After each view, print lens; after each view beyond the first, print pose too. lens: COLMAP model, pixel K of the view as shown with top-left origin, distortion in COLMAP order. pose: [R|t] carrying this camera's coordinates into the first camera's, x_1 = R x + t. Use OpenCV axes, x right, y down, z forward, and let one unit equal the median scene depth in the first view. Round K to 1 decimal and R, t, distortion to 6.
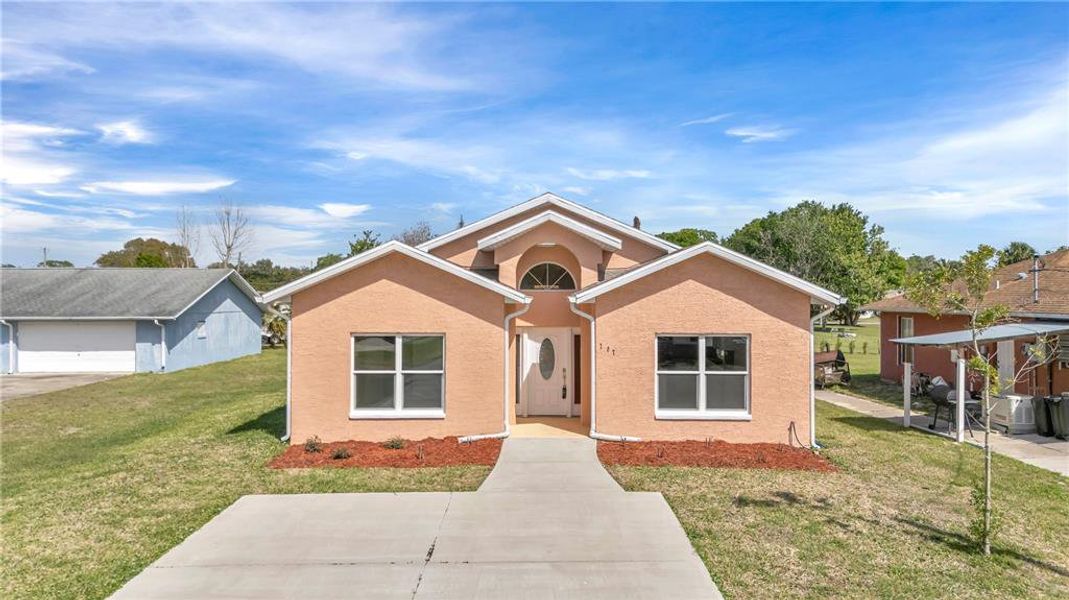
lens RADIAL K [[802.3, 0, 534.5], [0, 802.3, 300.0], [0, 0, 1]] dist [0.058373, -0.004898]
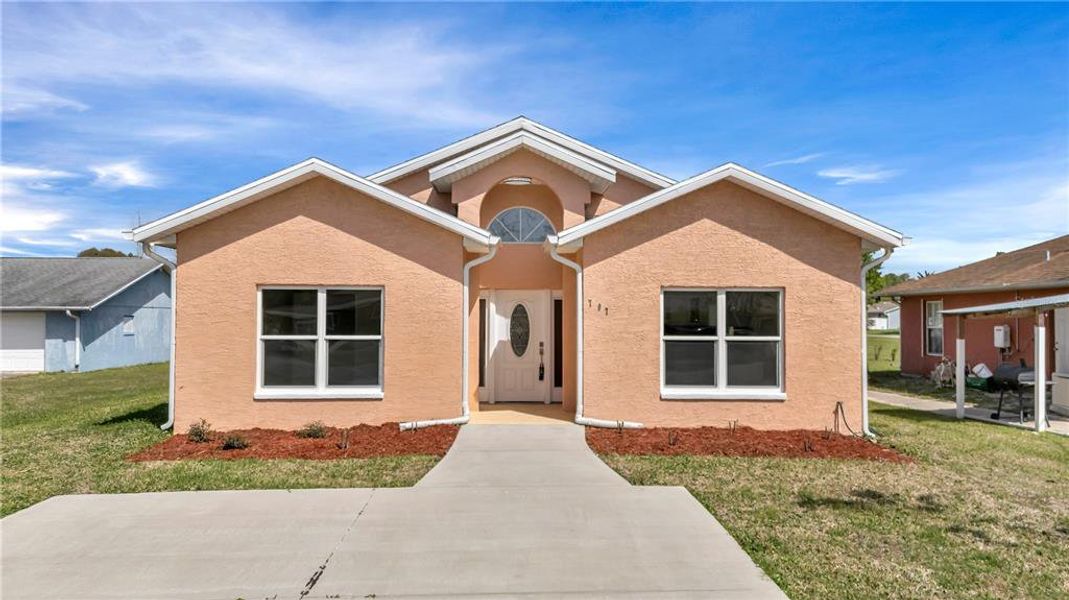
lens RADIAL K [[808.6, 0, 534.5], [0, 808.6, 300.0], [0, 0, 1]] dist [0.048447, 0.003389]
pose [[0.999548, 0.001399, 0.030025, 0.007192], [-0.000653, 0.999691, -0.024844, 0.073281], [-0.030050, 0.024814, 0.999240, 0.234791]]
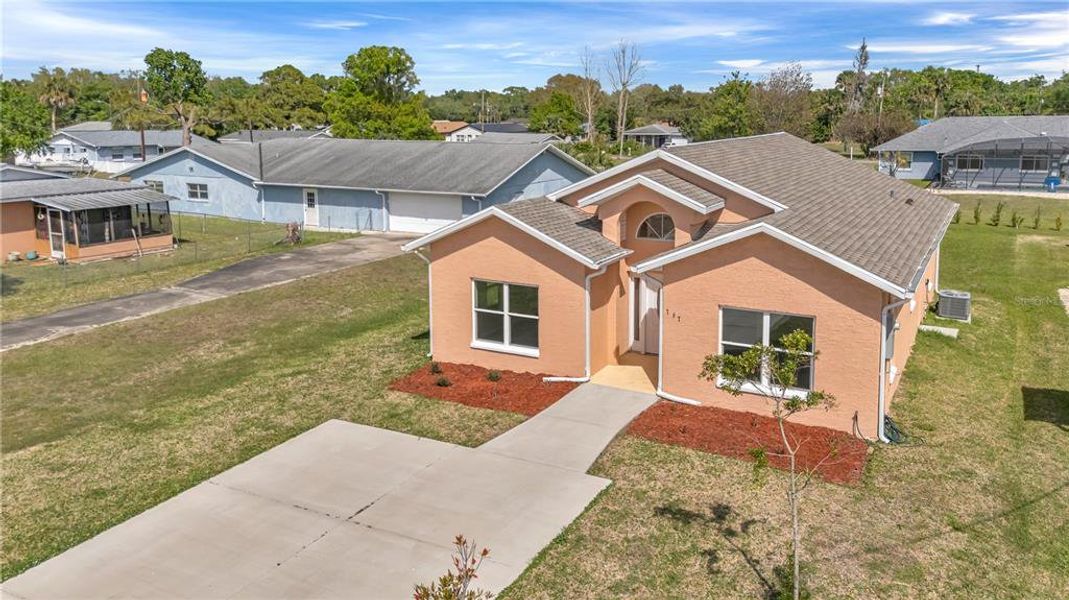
lens RADIAL K [[820.6, 0, 551.2], [0, 820.6, 222.5], [0, 0, 1]] dist [0.058729, -0.000833]
pose [[0.875219, 0.056861, -0.480373, 0.458785], [0.007964, 0.991239, 0.131842, -0.200886], [0.483661, -0.119217, 0.867098, 0.005081]]
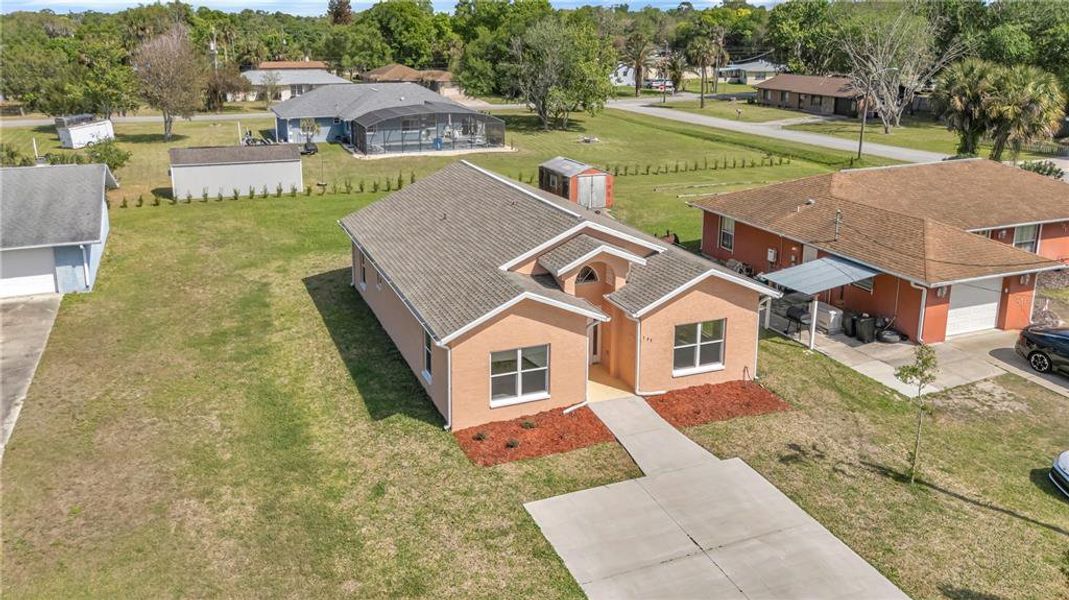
lens RADIAL K [[814.5, 0, 495.6], [0, 814.5, 216.3], [0, 0, 1]] dist [0.047048, -0.001695]
pose [[0.938305, -0.081349, 0.336105, -0.679827], [0.003984, 0.974416, 0.224718, -0.513470], [-0.345786, -0.209515, 0.914623, -0.268275]]
